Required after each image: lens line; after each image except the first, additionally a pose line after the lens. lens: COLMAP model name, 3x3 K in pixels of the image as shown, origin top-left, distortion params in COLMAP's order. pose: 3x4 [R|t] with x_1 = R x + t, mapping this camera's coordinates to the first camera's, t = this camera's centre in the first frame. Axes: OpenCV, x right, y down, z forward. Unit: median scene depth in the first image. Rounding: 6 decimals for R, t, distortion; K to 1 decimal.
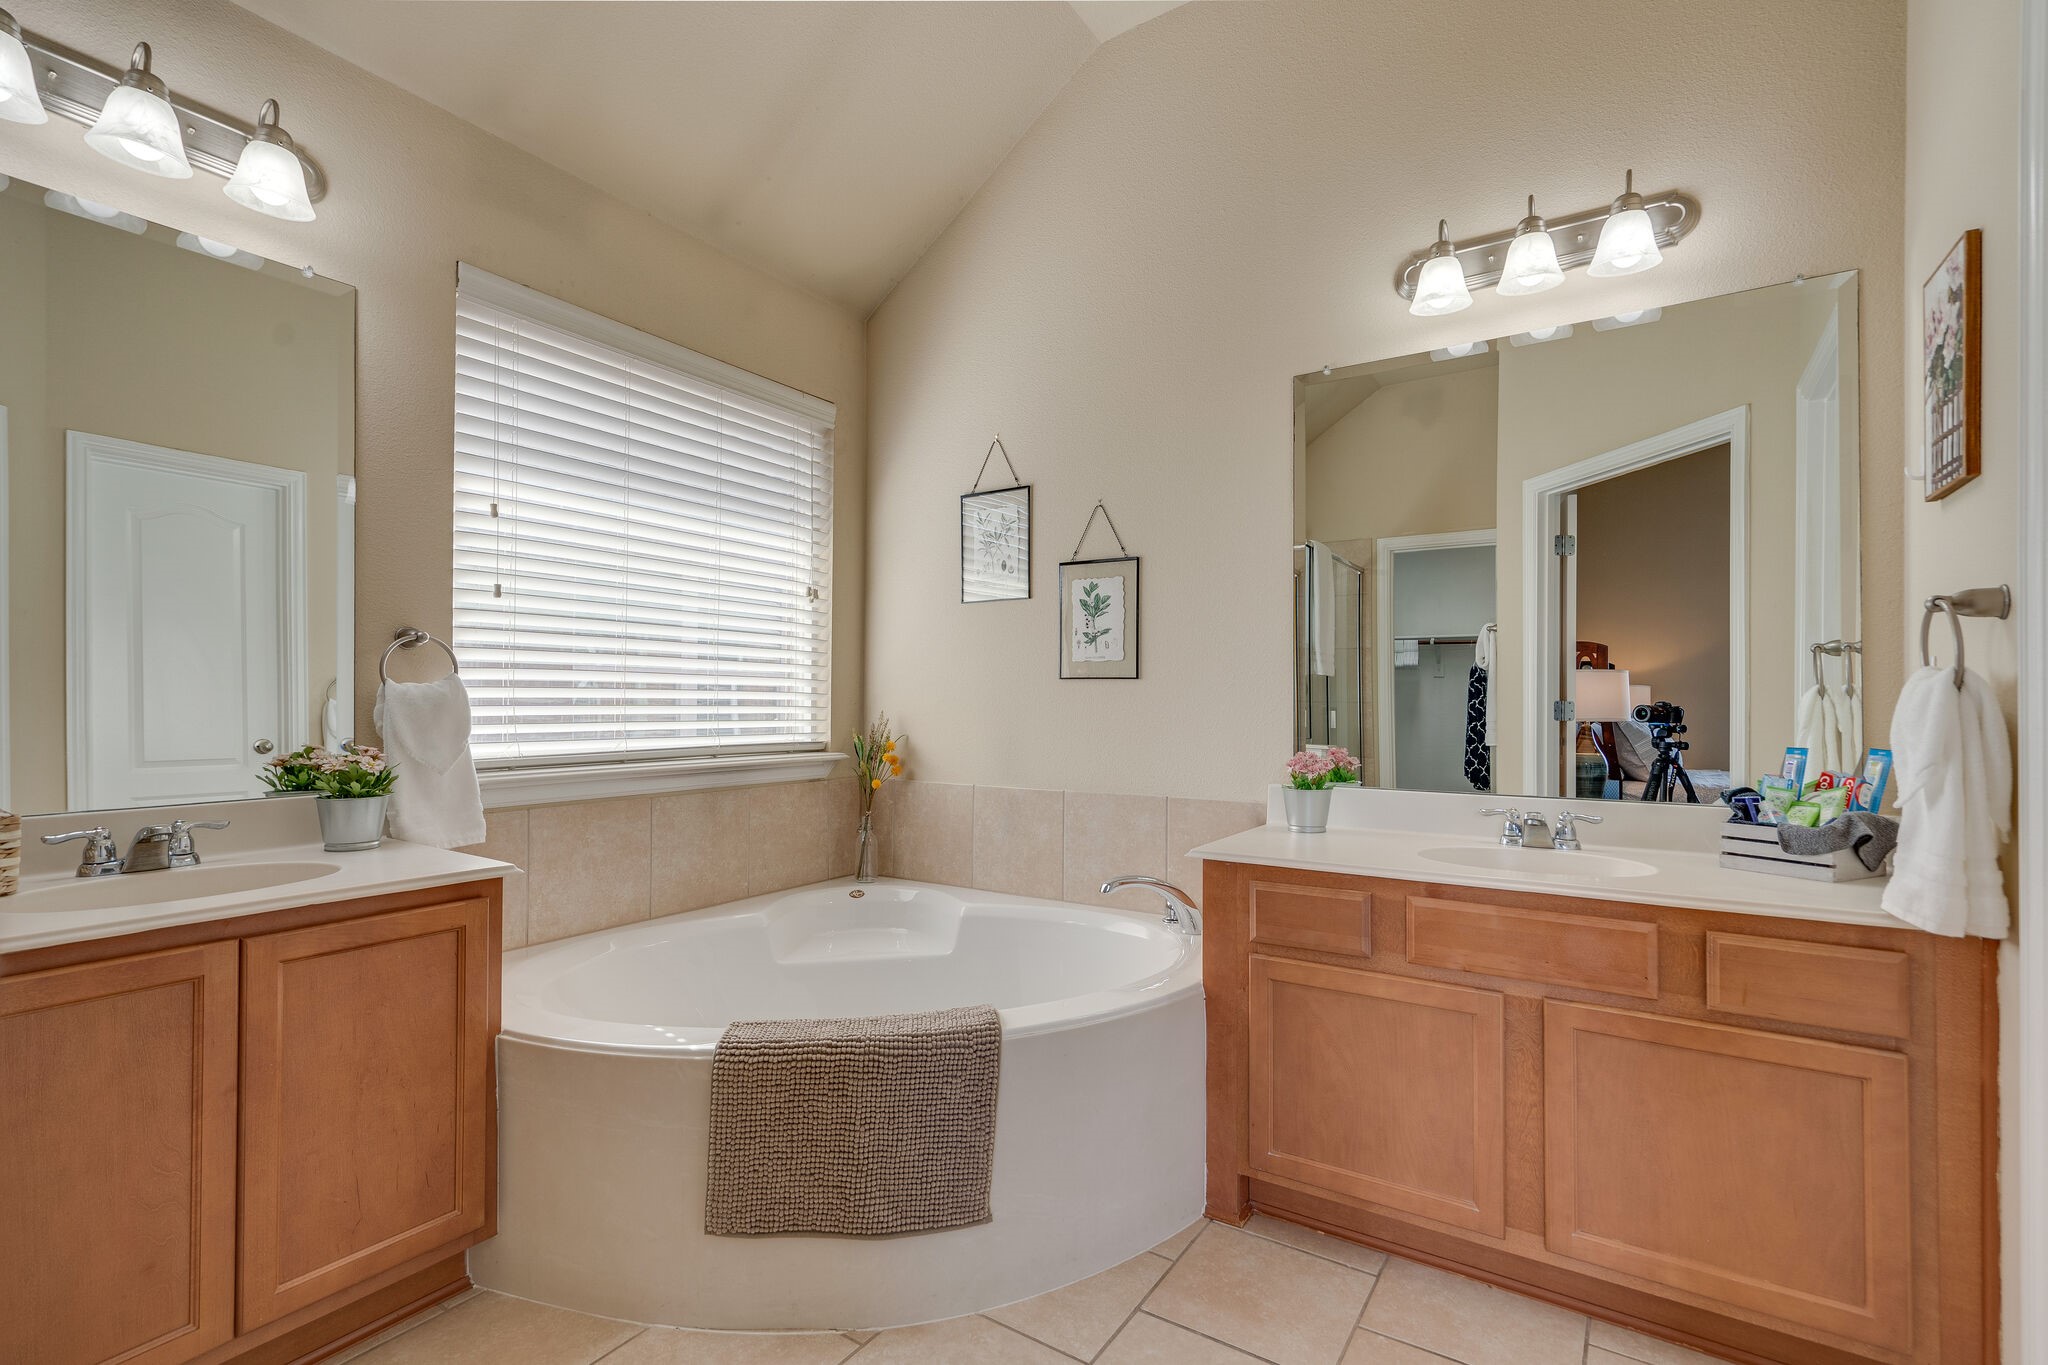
lens RADIAL K [[939.3, 0, 1027.5], [0, 939.3, 689.4], [0, 0, 1]] dist [-0.004831, -0.000069]
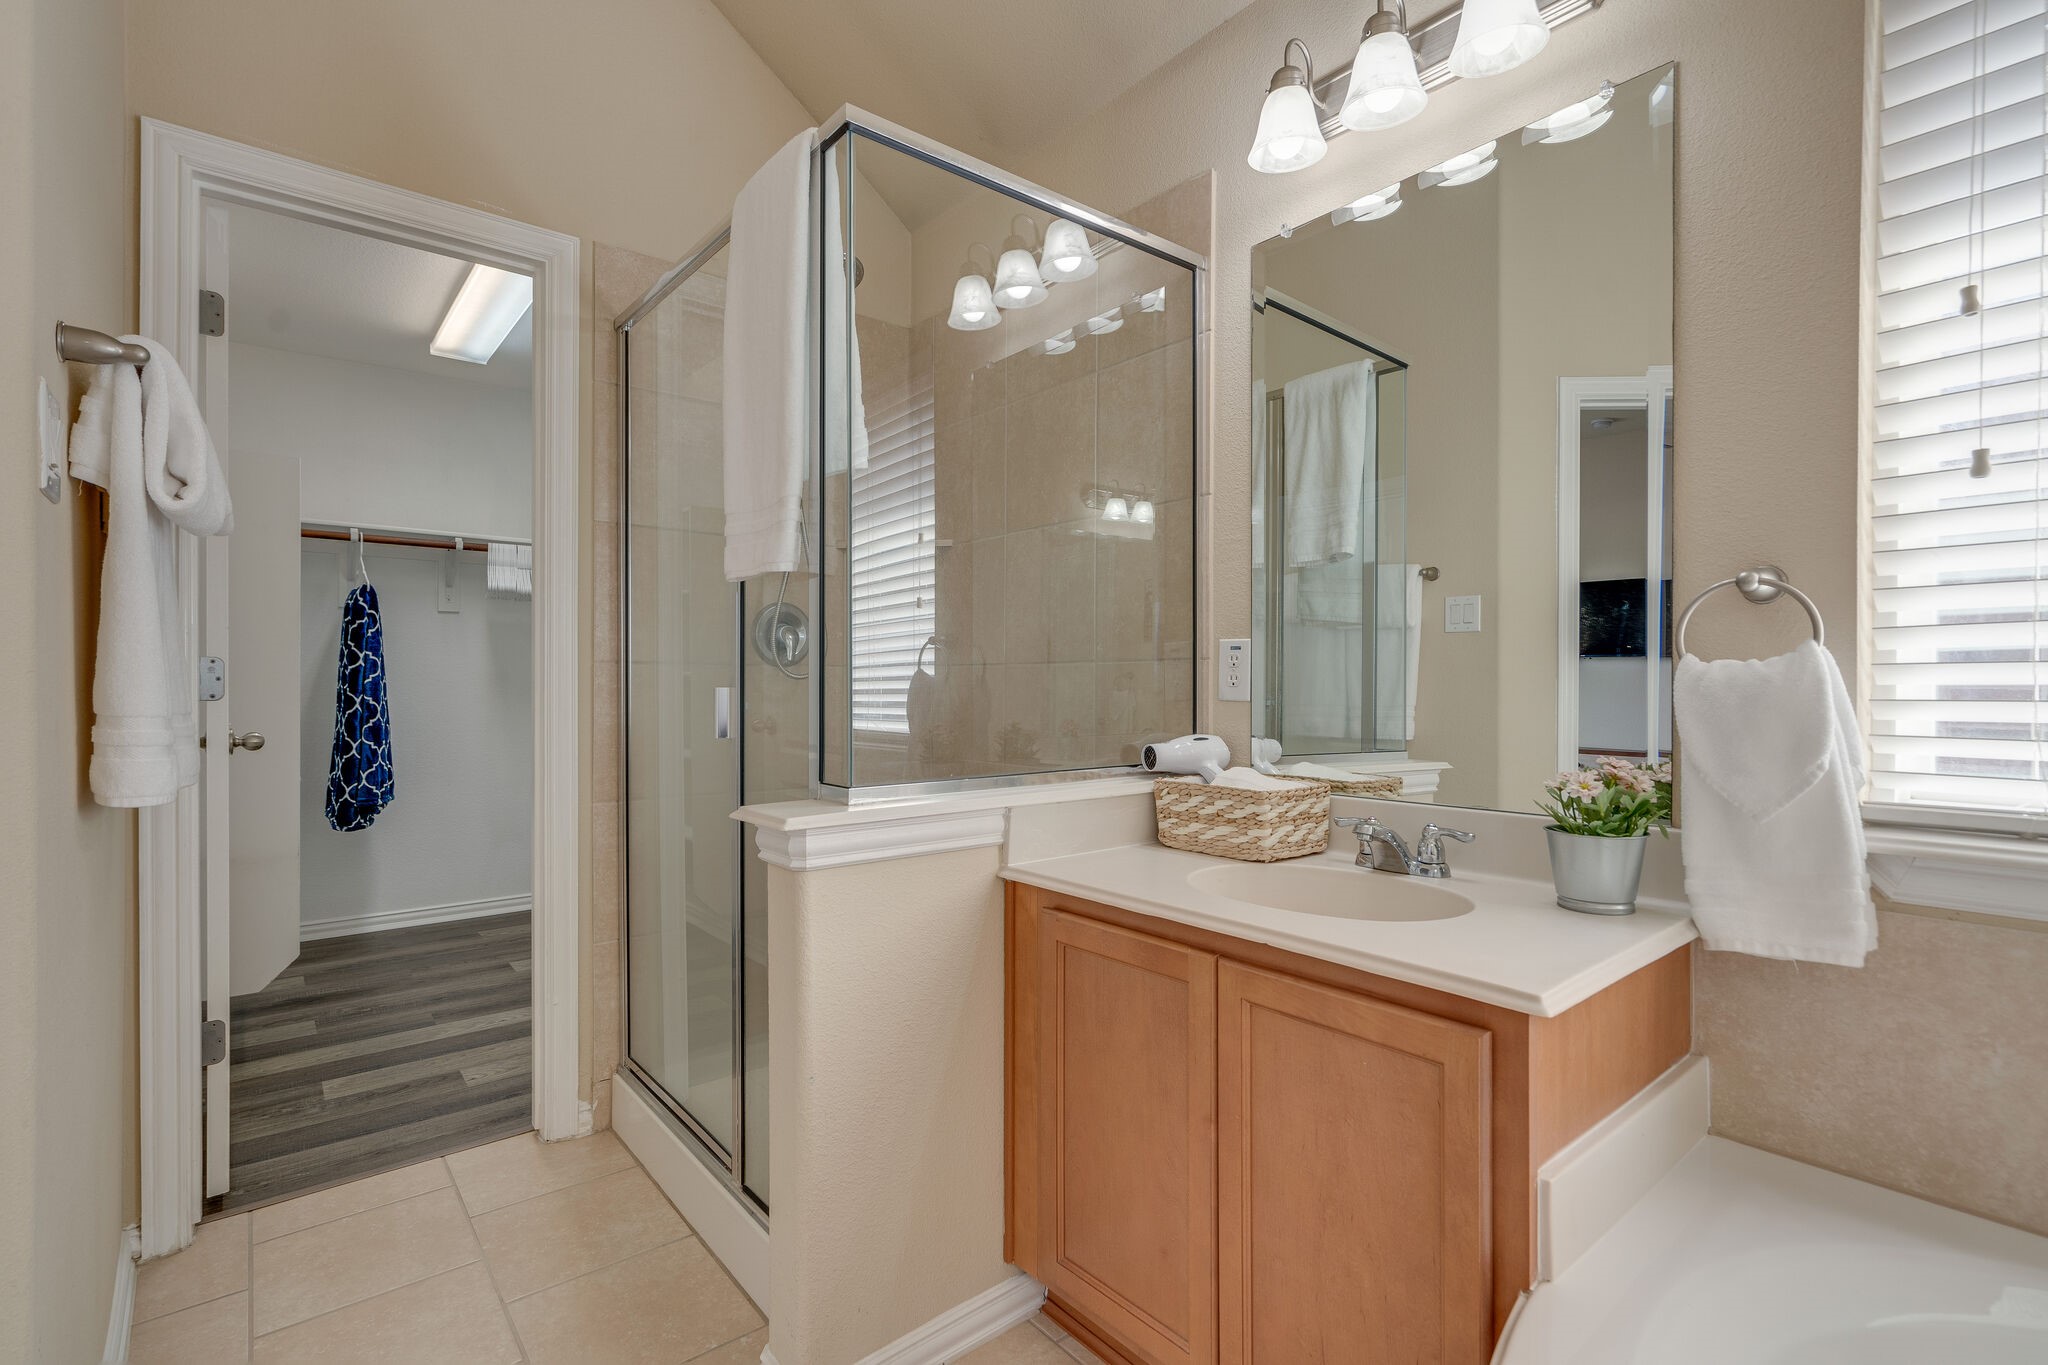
lens RADIAL K [[939.3, 0, 1024.5], [0, 939.3, 689.8], [0, 0, 1]] dist [-0.004831, -0.000069]
pose [[-0.283468, 0.005599, -0.958965, 0.040117], [0.012372, 0.999921, 0.002181, 0.004746], [0.958902, -0.011246, -0.283515, 0.669119]]
